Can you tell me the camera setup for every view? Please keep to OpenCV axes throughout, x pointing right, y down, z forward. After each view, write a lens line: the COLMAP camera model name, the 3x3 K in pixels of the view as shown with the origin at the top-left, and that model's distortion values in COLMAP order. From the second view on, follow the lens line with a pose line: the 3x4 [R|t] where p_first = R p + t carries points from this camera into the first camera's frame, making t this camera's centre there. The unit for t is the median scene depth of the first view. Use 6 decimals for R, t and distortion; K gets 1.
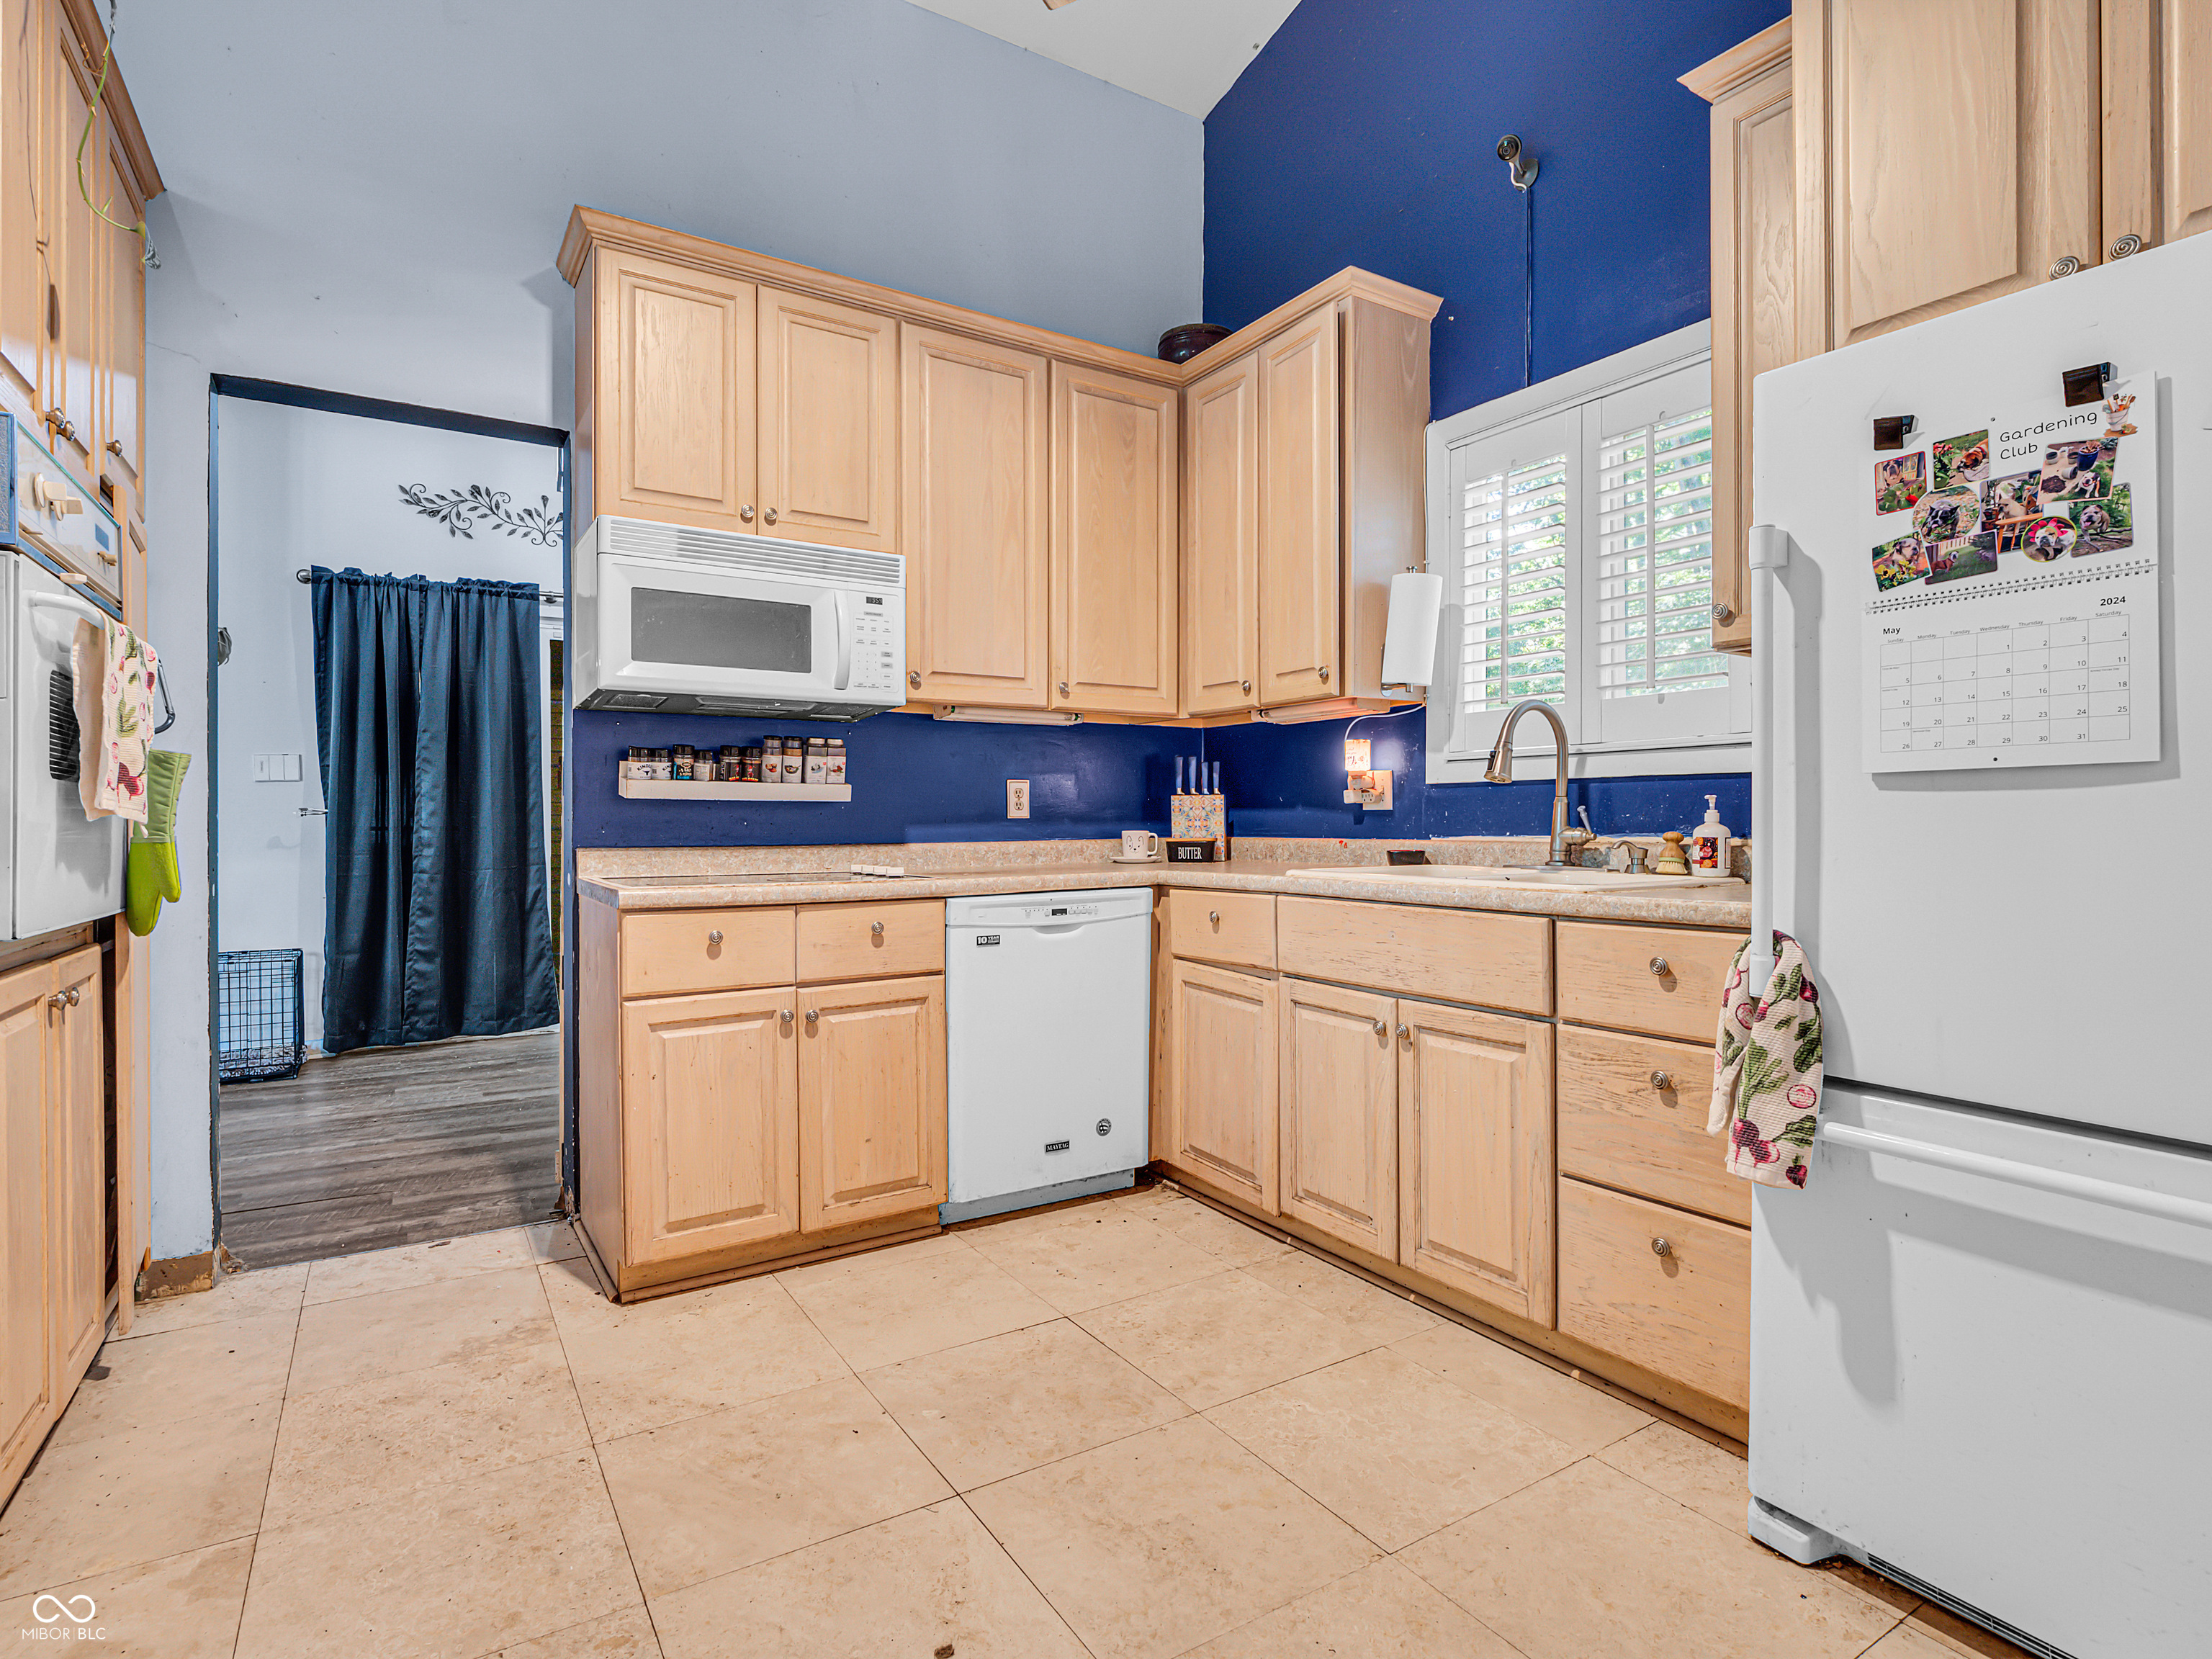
lens RADIAL K [[1111.1, 0, 1106.0], [0, 1111.1, 829.5], [0, 0, 1]] dist [-0.015994, -0.000365]
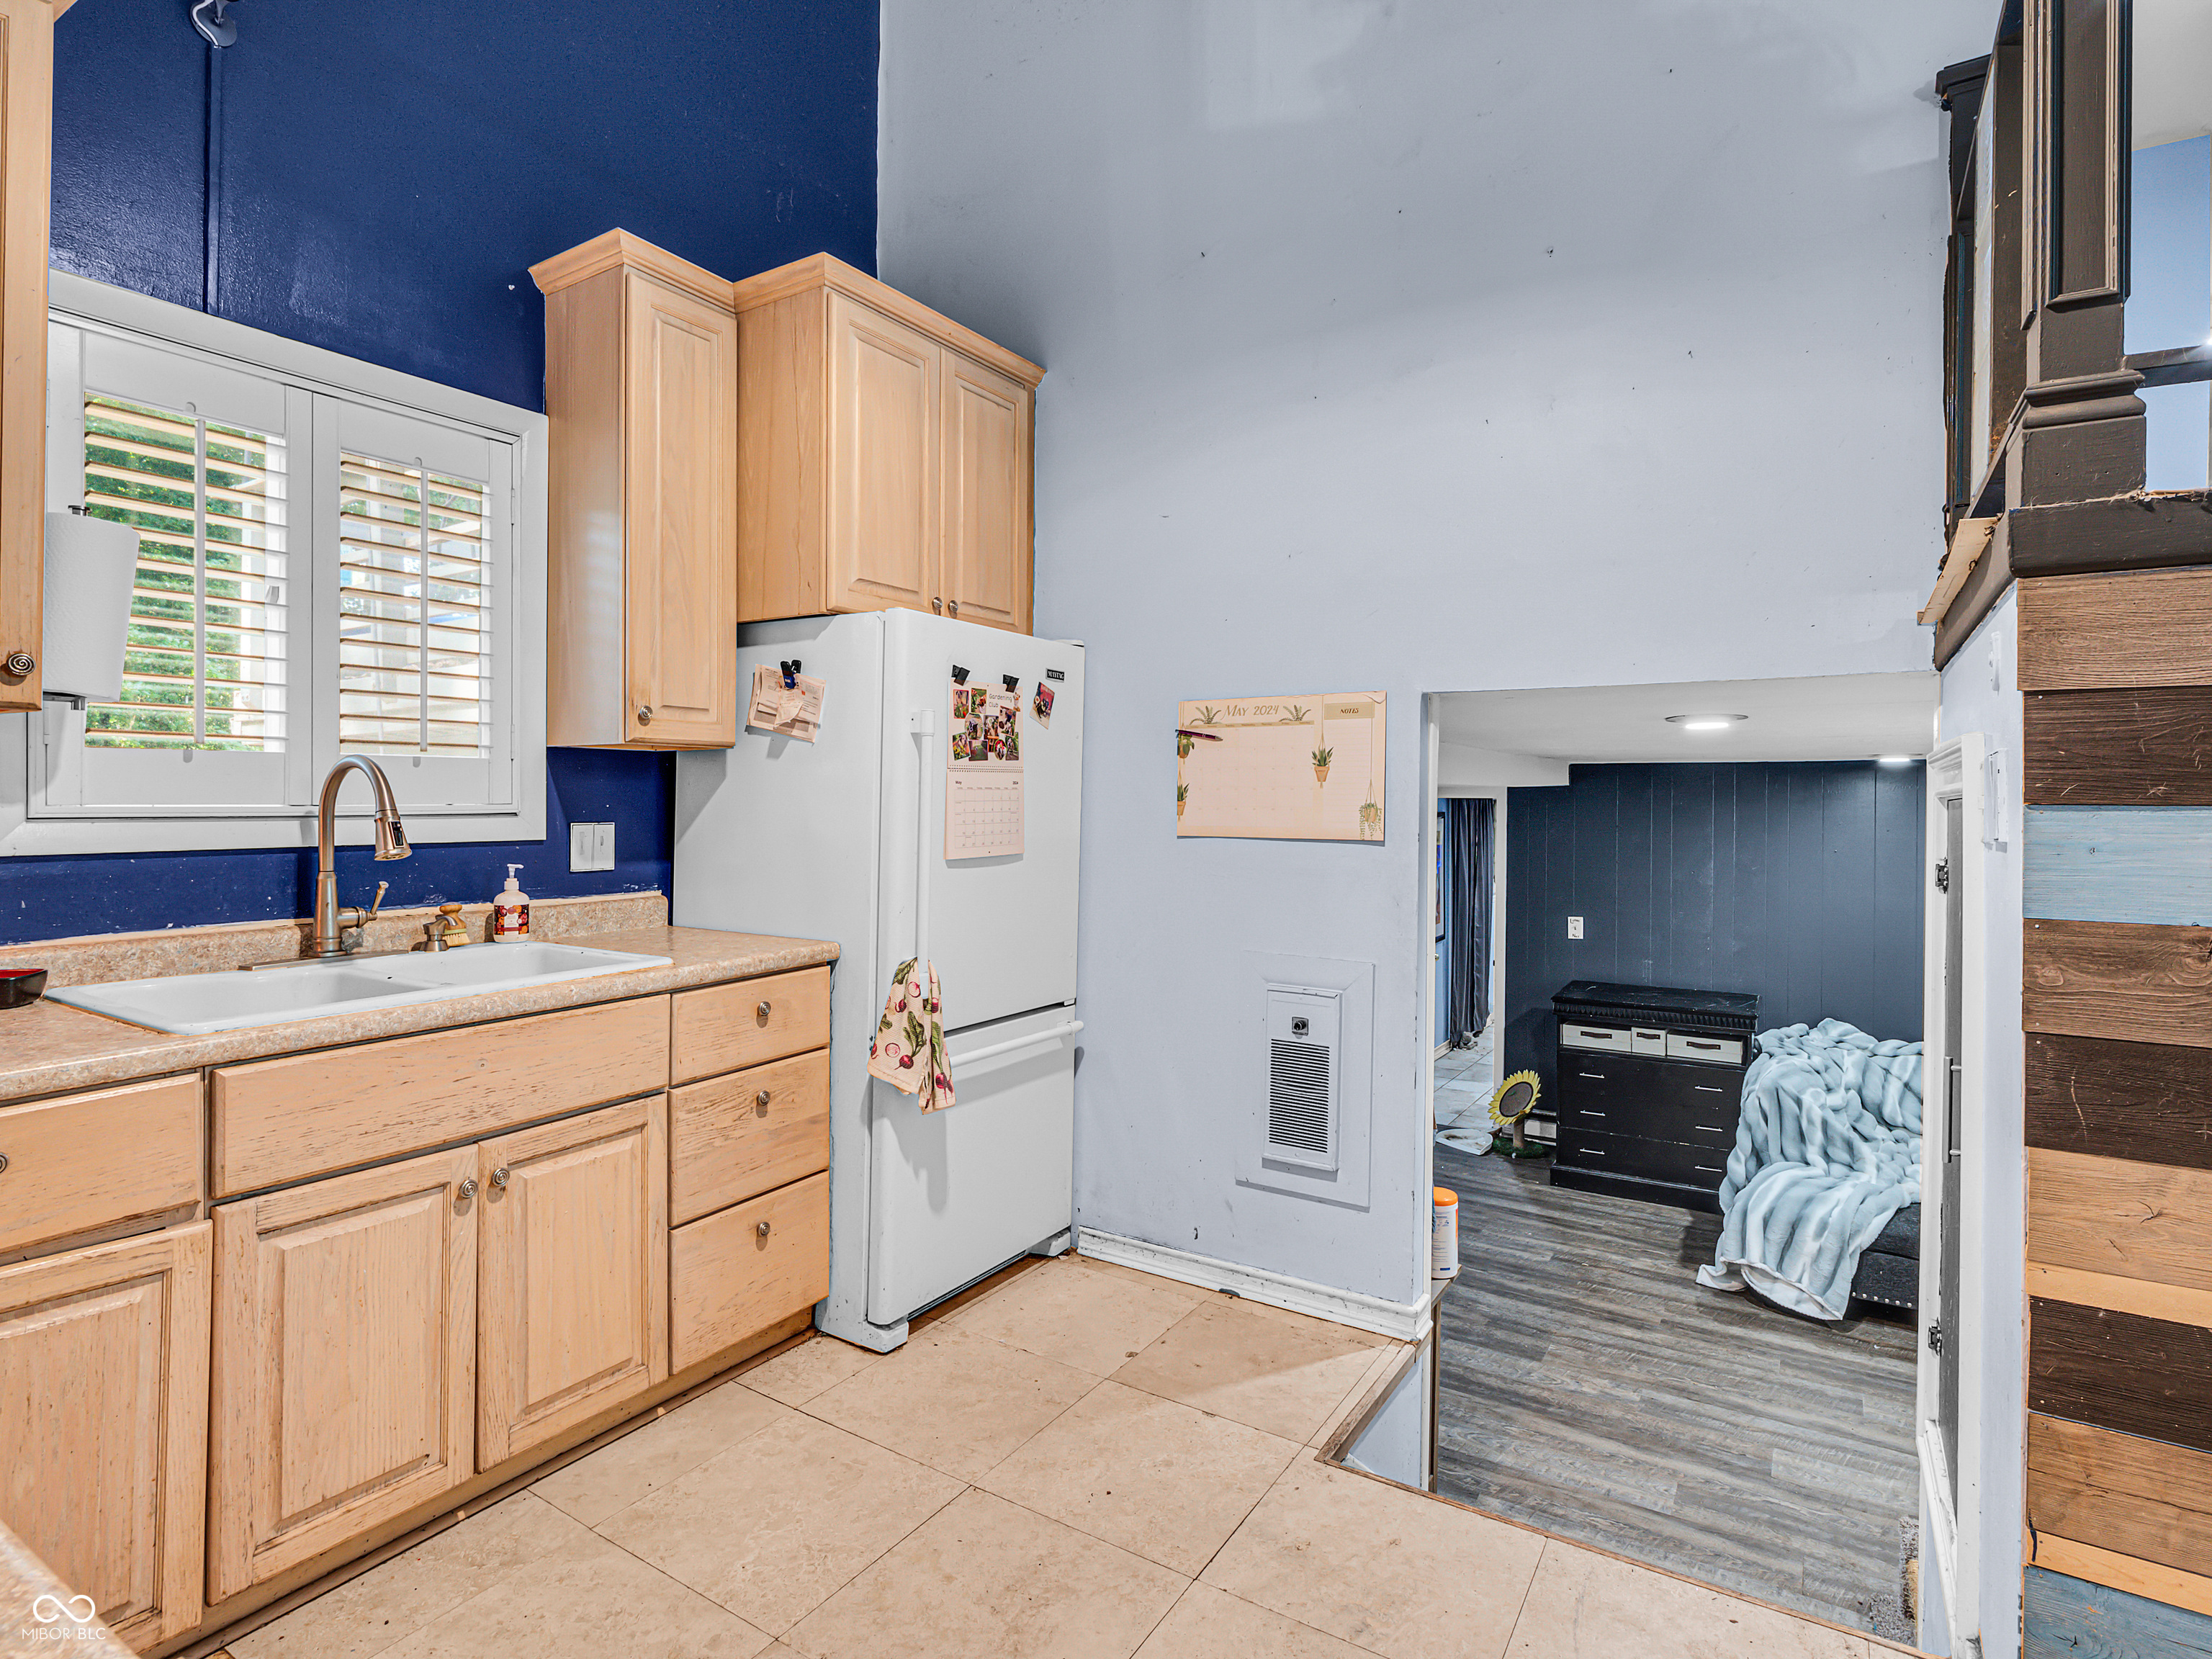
lens RADIAL K [[1126.9, 0, 1096.4], [0, 1126.9, 809.0], [0, 0, 1]] dist [-0.017261, -0.000523]
pose [[-0.420499, -0.010799, 0.907229, -0.785062], [0.004303, 0.999894, 0.013896, -0.115565], [-0.907283, 0.009747, -0.420408, 1.134468]]
